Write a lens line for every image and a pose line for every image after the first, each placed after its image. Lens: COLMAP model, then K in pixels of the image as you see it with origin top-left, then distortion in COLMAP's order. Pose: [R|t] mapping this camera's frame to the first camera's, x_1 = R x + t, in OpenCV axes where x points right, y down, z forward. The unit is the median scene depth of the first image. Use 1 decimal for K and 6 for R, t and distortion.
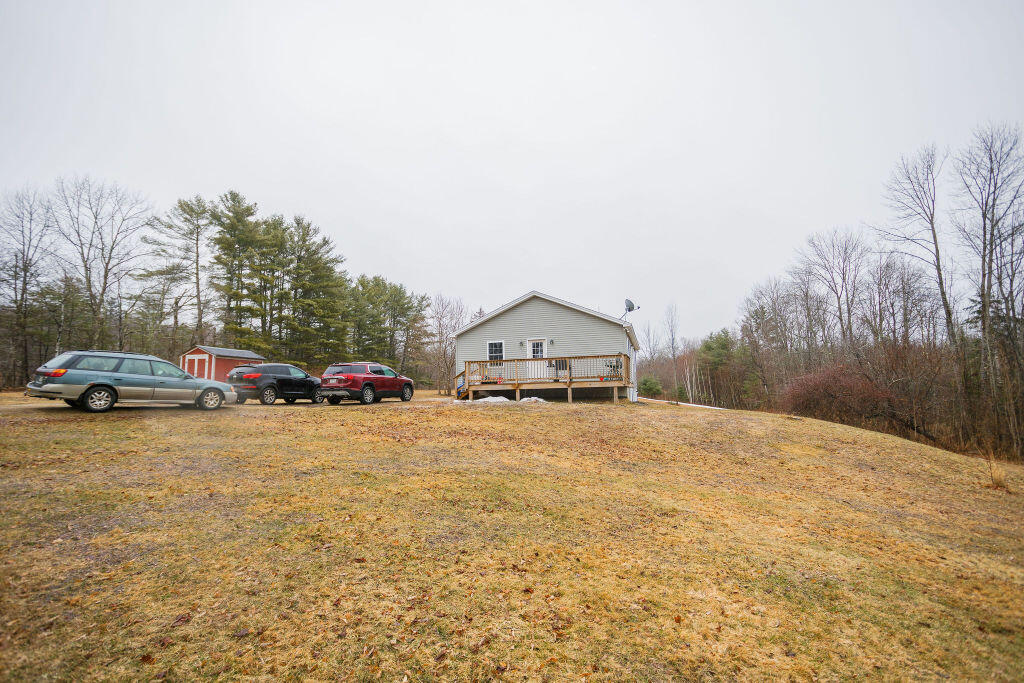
lens RADIAL K [[490.0, 0, 520.0], [0, 490.0, 347.4], [0, 0, 1]] dist [-0.004692, 0.003249]
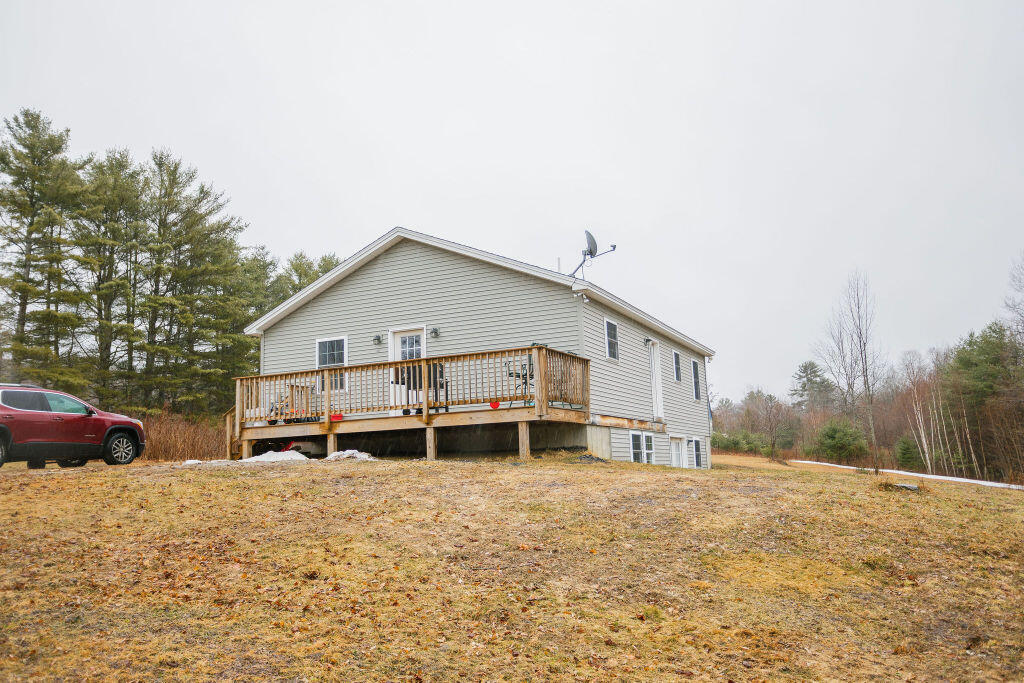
lens RADIAL K [[879.9, 0, 514.6], [0, 879.9, 342.5], [0, 0, 1]] dist [0.014850, 0.013967]
pose [[0.990450, -0.038527, -0.132376, 0.243267], [0.032579, 0.998373, -0.046807, 0.038538], [0.133964, 0.042047, 0.990094, 0.177642]]
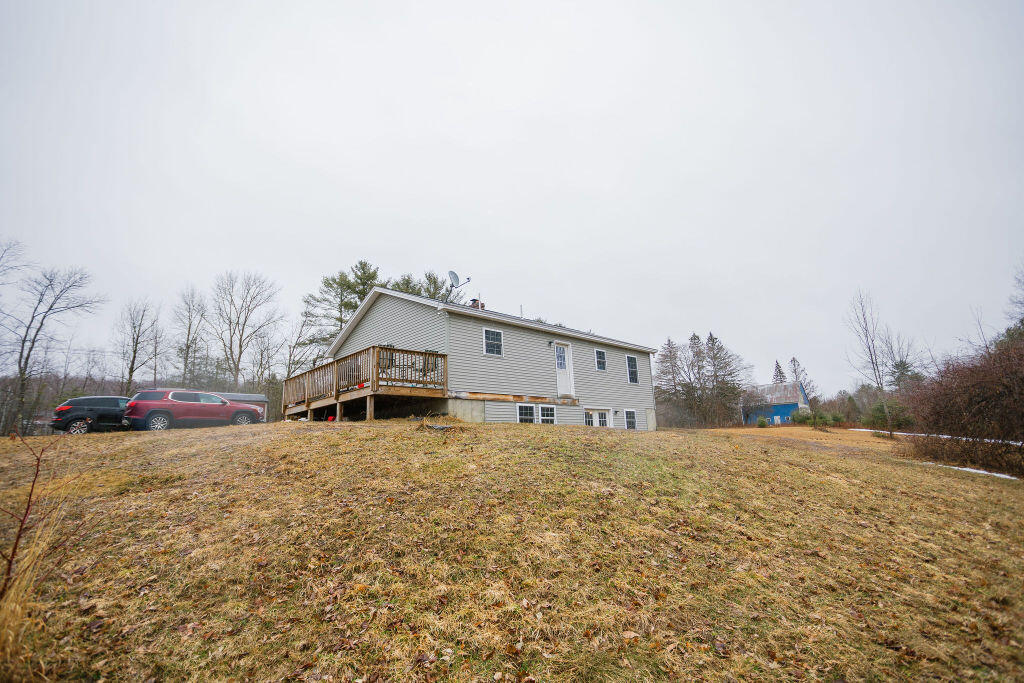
lens RADIAL K [[490.0, 0, 505.7], [0, 490.0, 341.1], [0, 0, 1]] dist [-0.004692, 0.003249]
pose [[0.860874, -0.126110, -0.492942, 0.573820], [0.073247, 0.989423, -0.125207, 0.085733], [0.503518, 0.071681, 0.861006, 0.424604]]
